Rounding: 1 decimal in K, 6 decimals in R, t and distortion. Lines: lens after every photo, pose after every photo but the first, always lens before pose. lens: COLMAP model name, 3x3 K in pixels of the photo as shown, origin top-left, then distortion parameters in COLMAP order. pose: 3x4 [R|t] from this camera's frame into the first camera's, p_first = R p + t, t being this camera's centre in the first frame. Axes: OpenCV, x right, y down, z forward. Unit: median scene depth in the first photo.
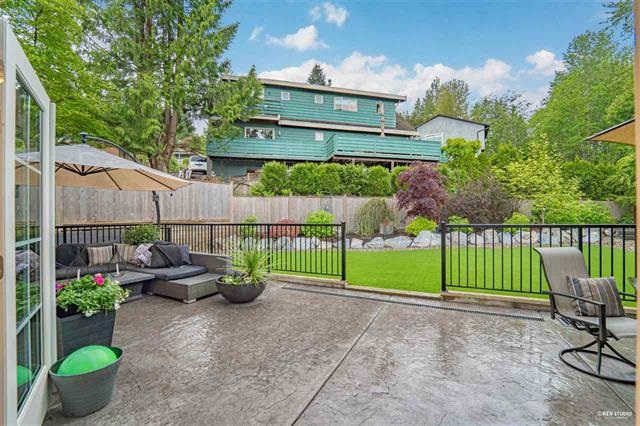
lens RADIAL K [[266.0, 0, 321.8], [0, 266.0, 212.7], [0, 0, 1]] dist [-0.015782, 0.000050]
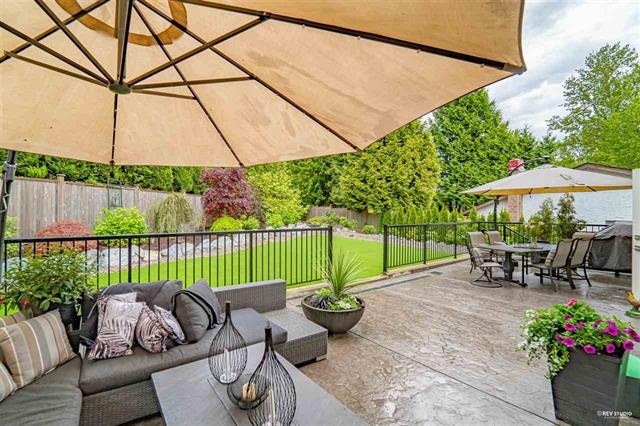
lens RADIAL K [[275.9, 0, 285.8], [0, 275.9, 212.5], [0, 0, 1]] dist [-0.015881, -0.000063]
pose [[0.508043, 0.008752, 0.861287, -0.396456], [-0.023934, 0.999706, 0.003960, -0.007388], [-0.860999, -0.022625, 0.508103, 0.256071]]
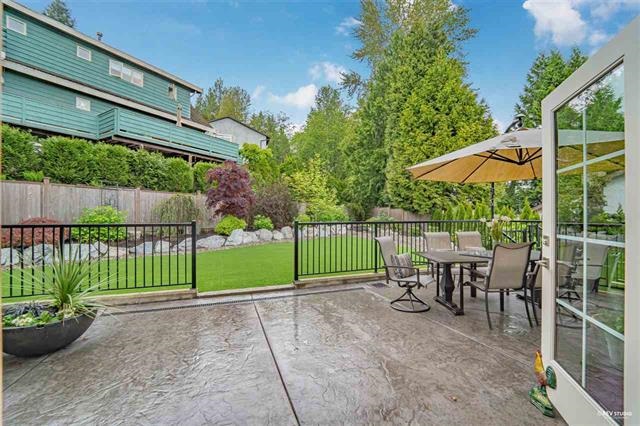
lens RADIAL K [[266.0, 0, 321.8], [0, 266.0, 212.7], [0, 0, 1]] dist [-0.015782, 0.000050]
pose [[0.697574, 0.015065, 0.716355, -0.103876], [-0.018520, 0.999824, -0.002992, 0.000874], [-0.716274, -0.011180, 0.697730, 0.042123]]
